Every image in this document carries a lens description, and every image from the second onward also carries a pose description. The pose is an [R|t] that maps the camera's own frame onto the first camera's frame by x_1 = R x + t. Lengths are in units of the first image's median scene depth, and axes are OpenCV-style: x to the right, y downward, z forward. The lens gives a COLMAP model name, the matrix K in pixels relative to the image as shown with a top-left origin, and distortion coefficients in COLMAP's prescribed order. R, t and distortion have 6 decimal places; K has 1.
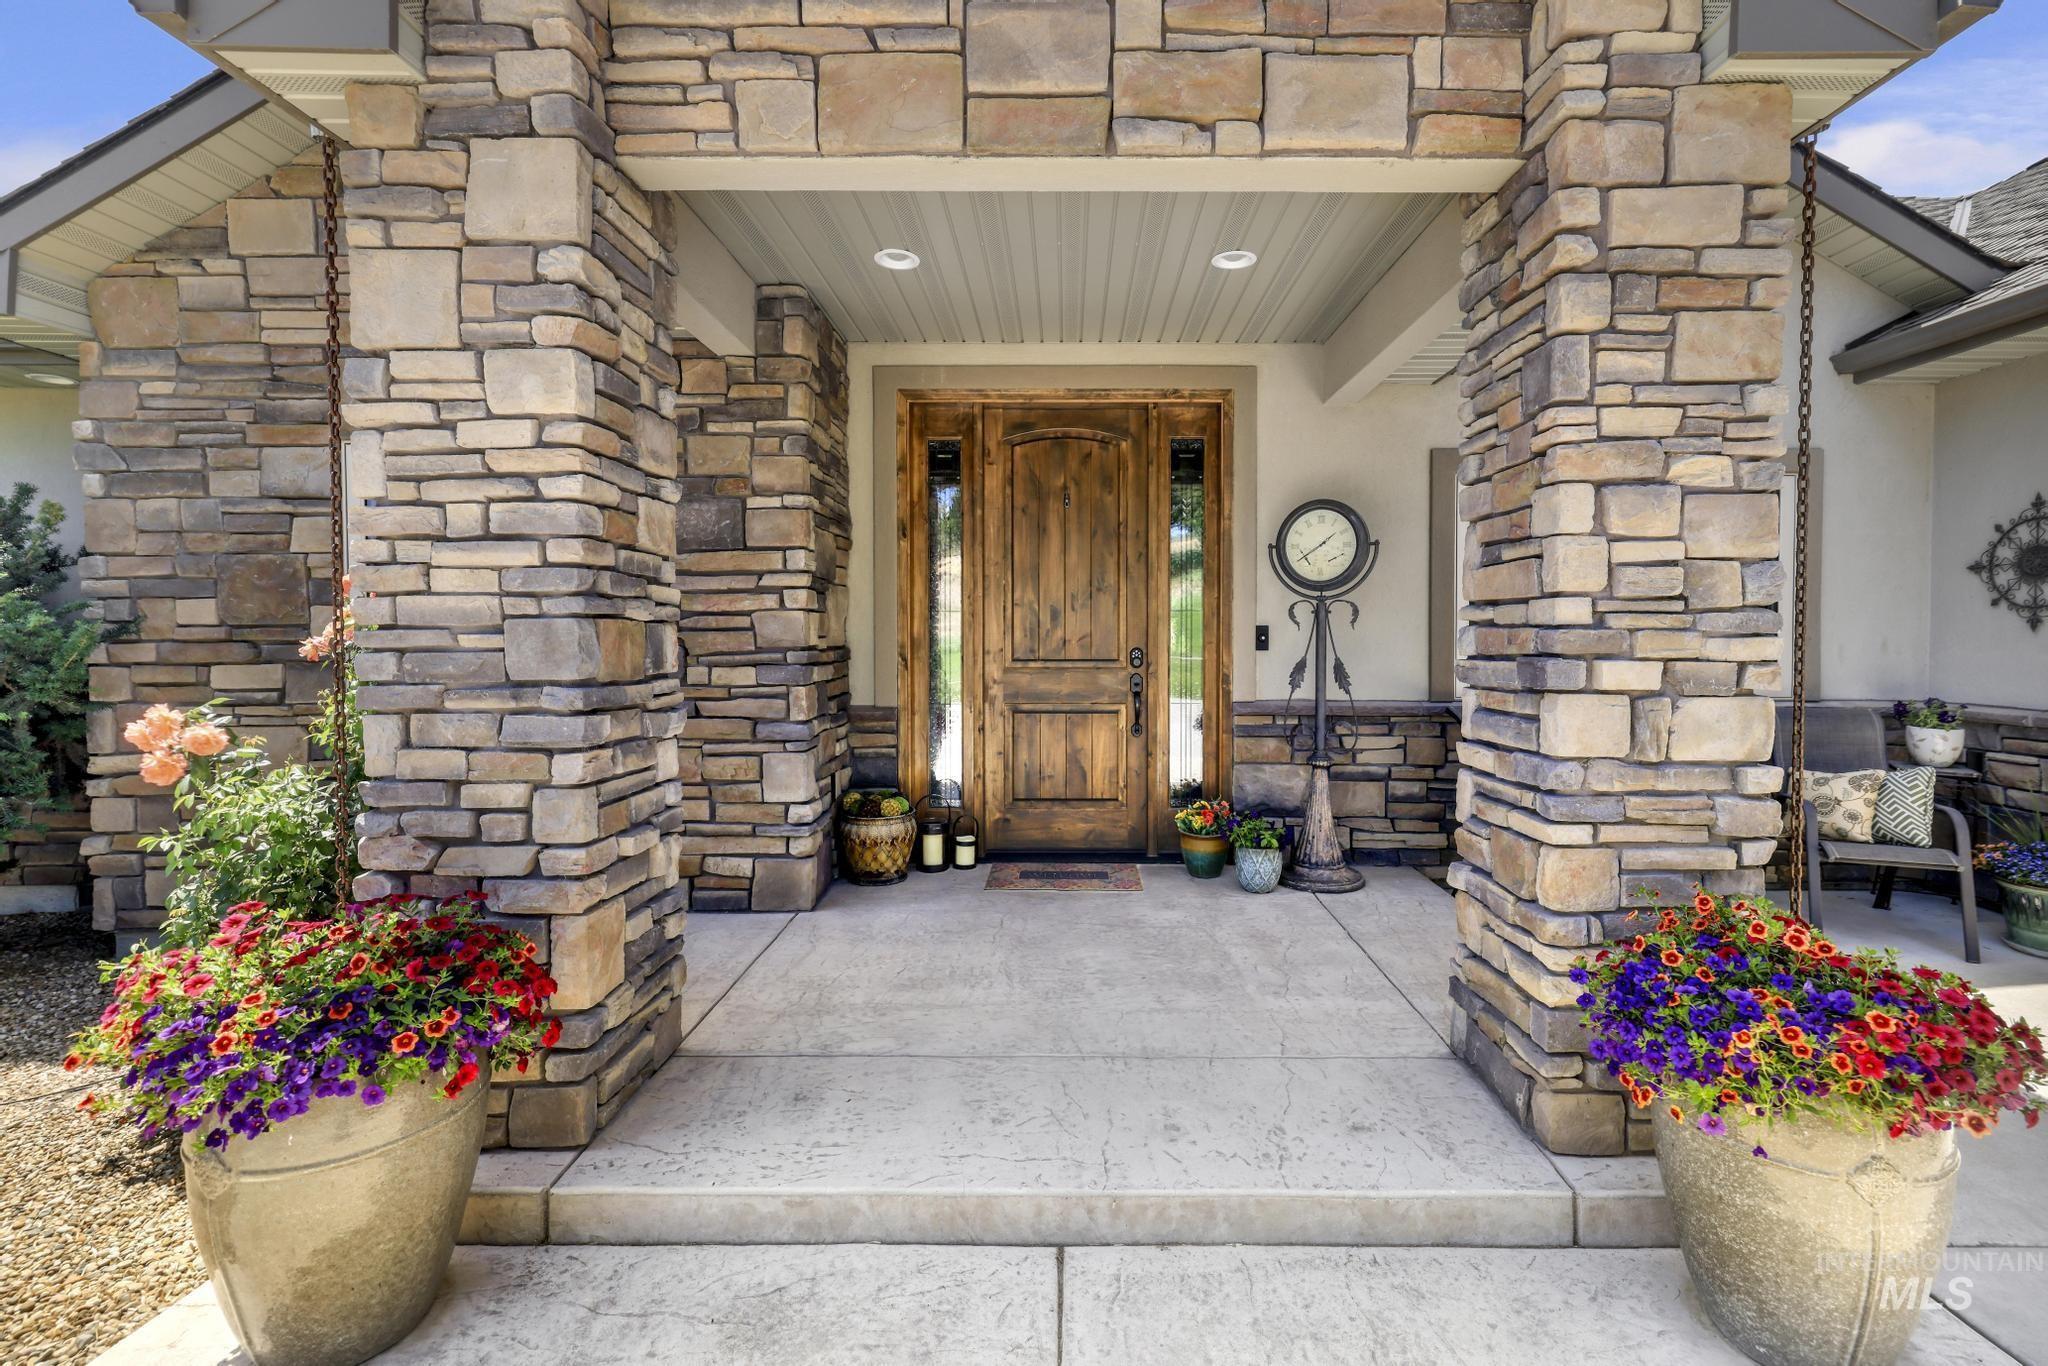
lens RADIAL K [[920.0, 0, 1021.8], [0, 920.0, 663.5], [0, 0, 1]] dist [-0.038308, 0.019753]
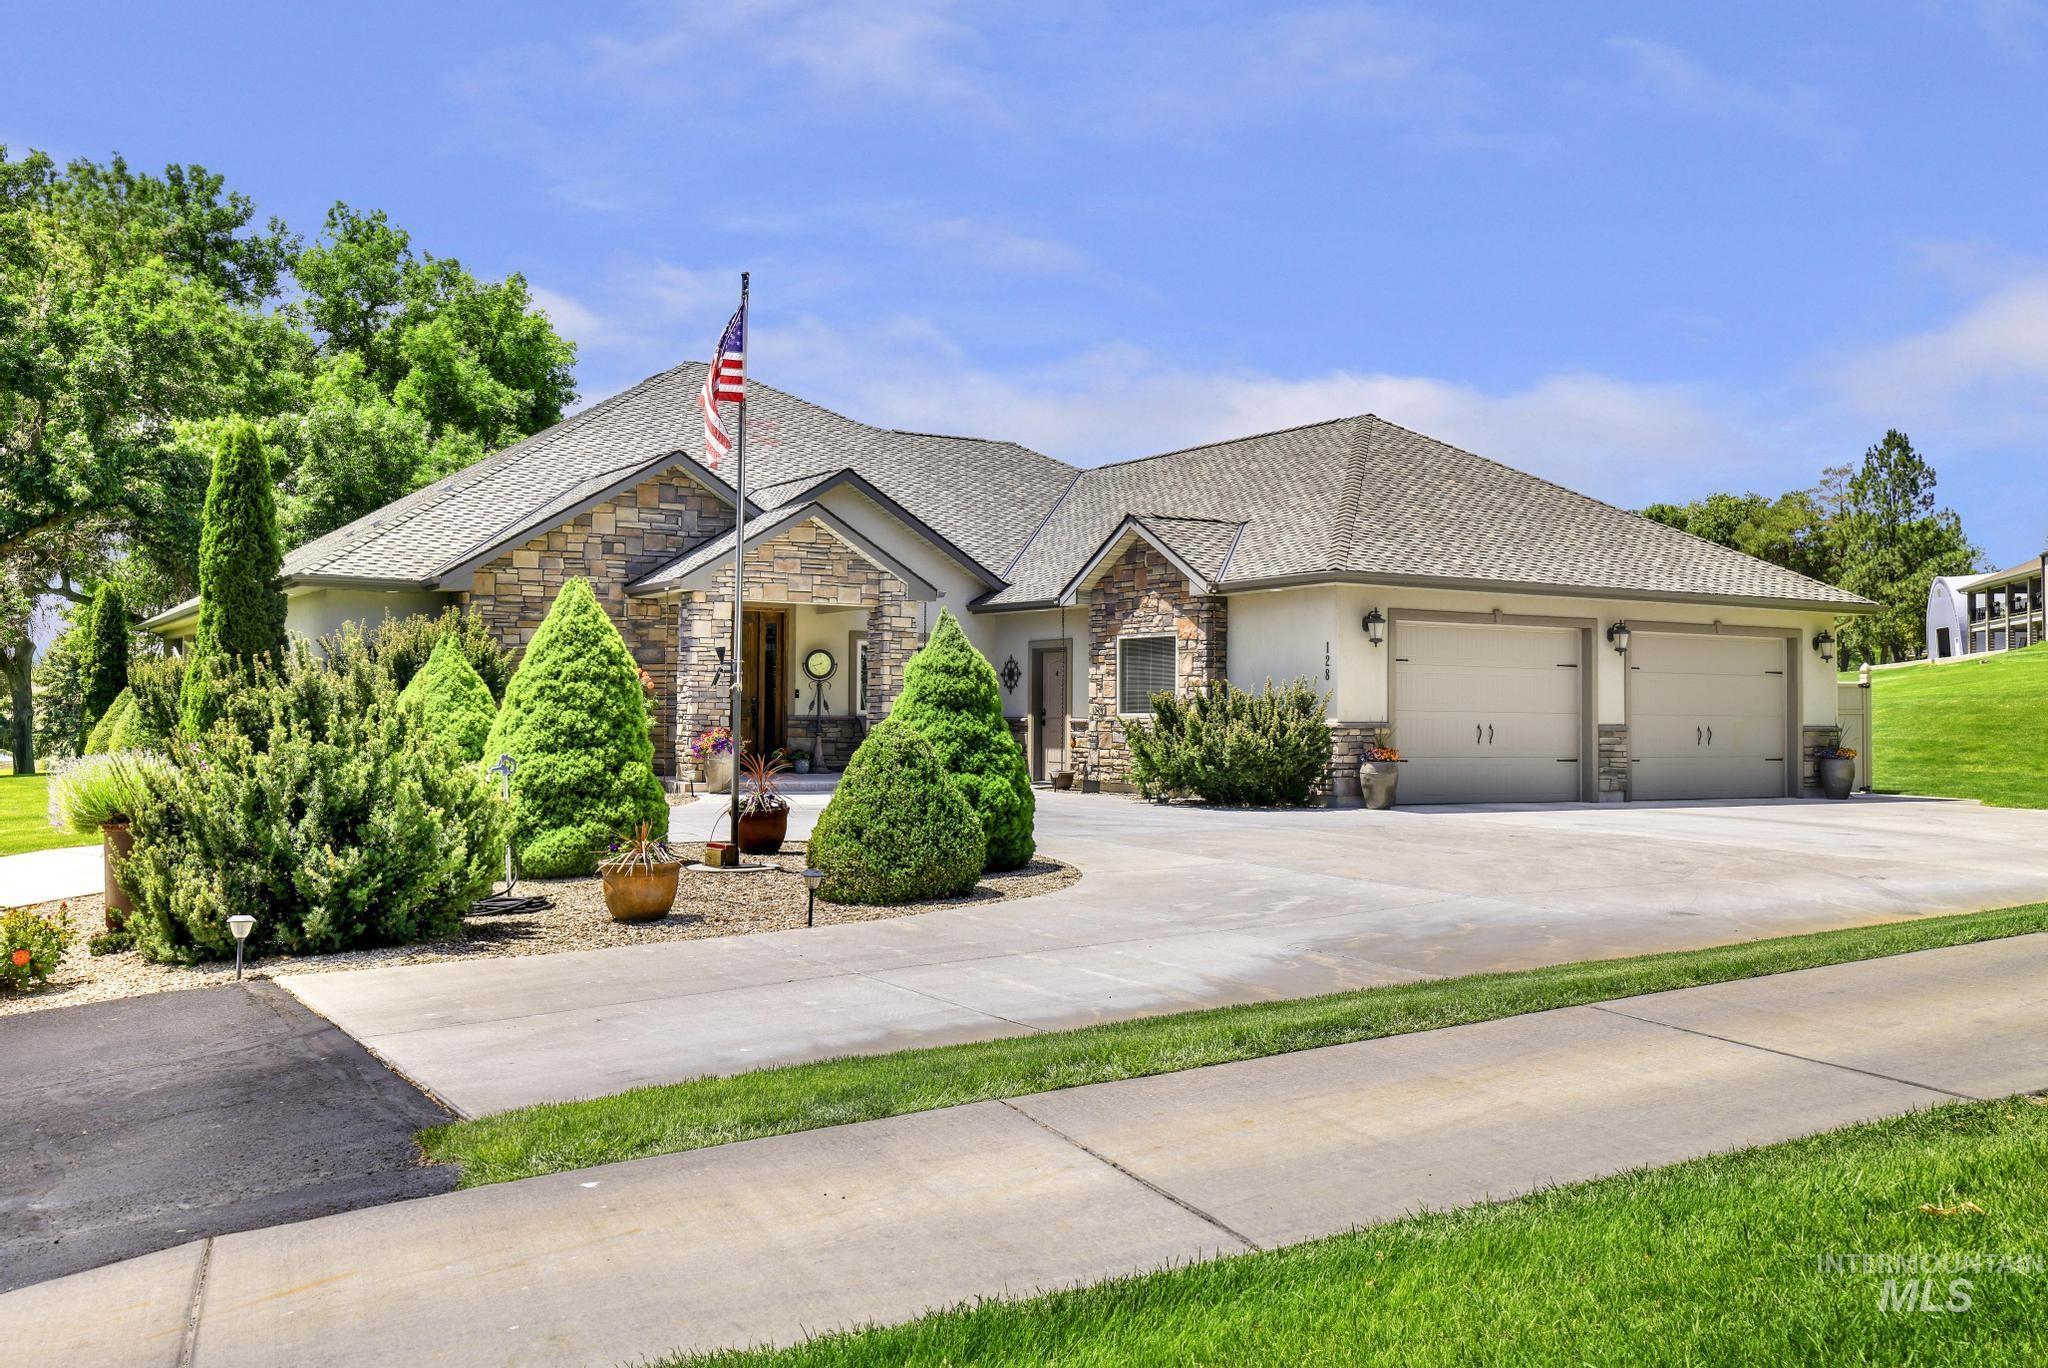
lens RADIAL K [[1551.7, 0, 1024.0], [0, 1551.7, 684.0], [0, 0, 1]] dist [0.001206, 0.000153]
pose [[0.824522, 0.013432, 0.565670, -2.221946], [0.010747, 0.999166, -0.039391, 0.164064], [-0.565727, 0.038557, 0.823690, -3.980077]]
